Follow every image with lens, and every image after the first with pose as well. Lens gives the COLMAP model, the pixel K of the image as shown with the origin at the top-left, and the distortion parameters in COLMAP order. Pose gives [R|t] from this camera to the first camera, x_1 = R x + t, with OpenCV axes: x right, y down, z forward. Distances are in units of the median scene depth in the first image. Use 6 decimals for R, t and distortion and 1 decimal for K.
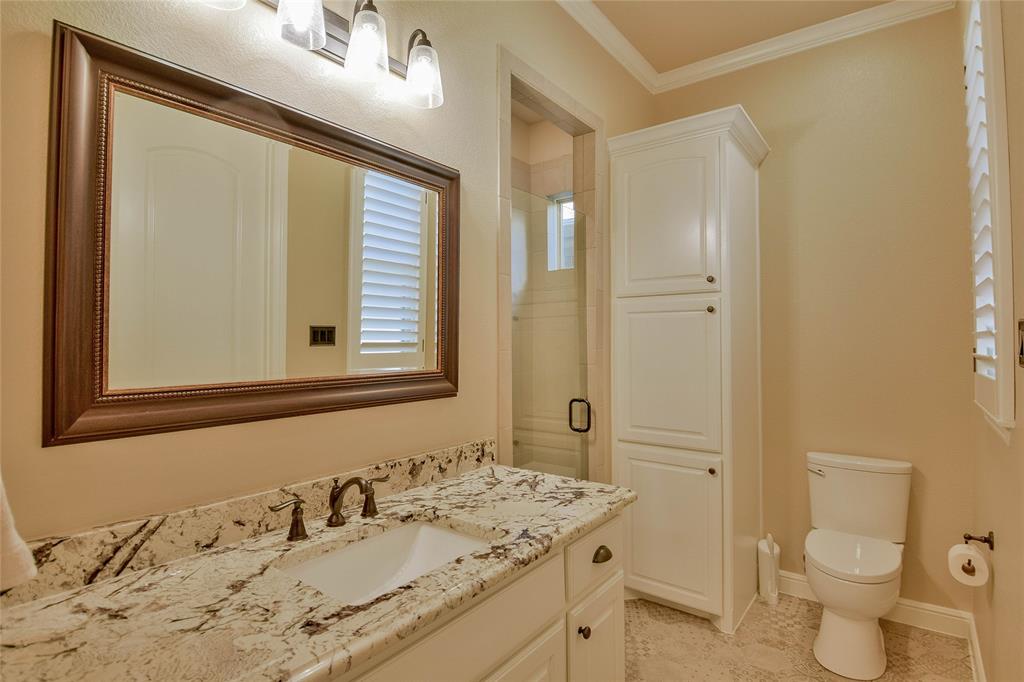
lens RADIAL K [[511.8, 0, 507.3], [0, 511.8, 335.3], [0, 0, 1]] dist [-0.001908, -0.020206]
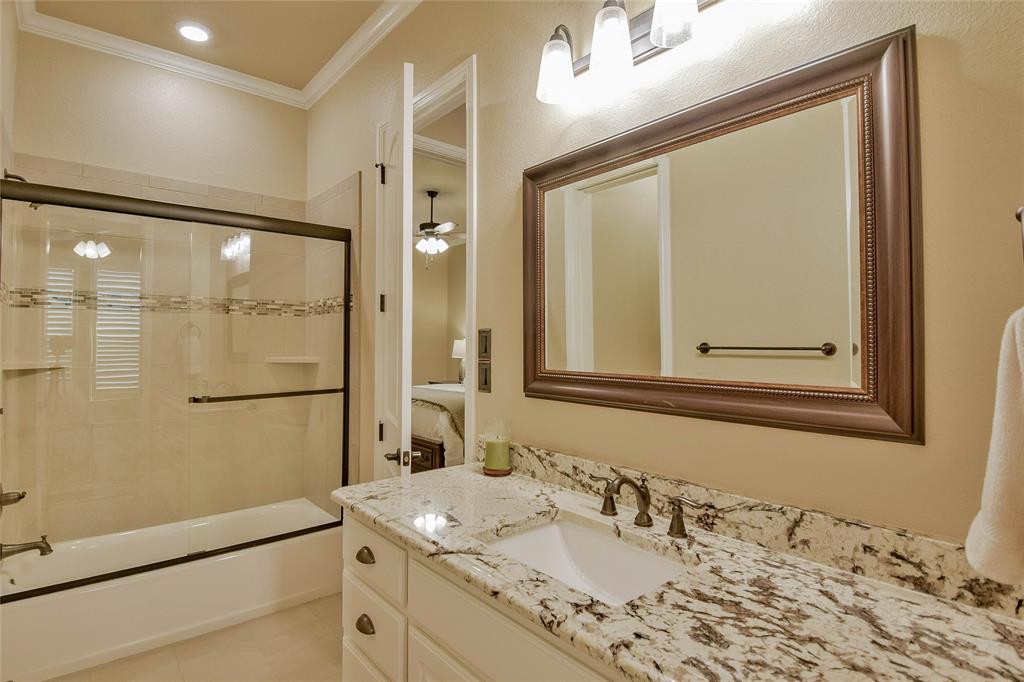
lens RADIAL K [[511.8, 0, 507.3], [0, 511.8, 335.3], [0, 0, 1]] dist [-0.001908, -0.020206]
pose [[-0.215531, -0.008109, -0.976463, 0.762329], [0.021042, 0.999695, -0.012946, 0.008904], [0.976270, -0.023337, -0.215294, 1.040941]]
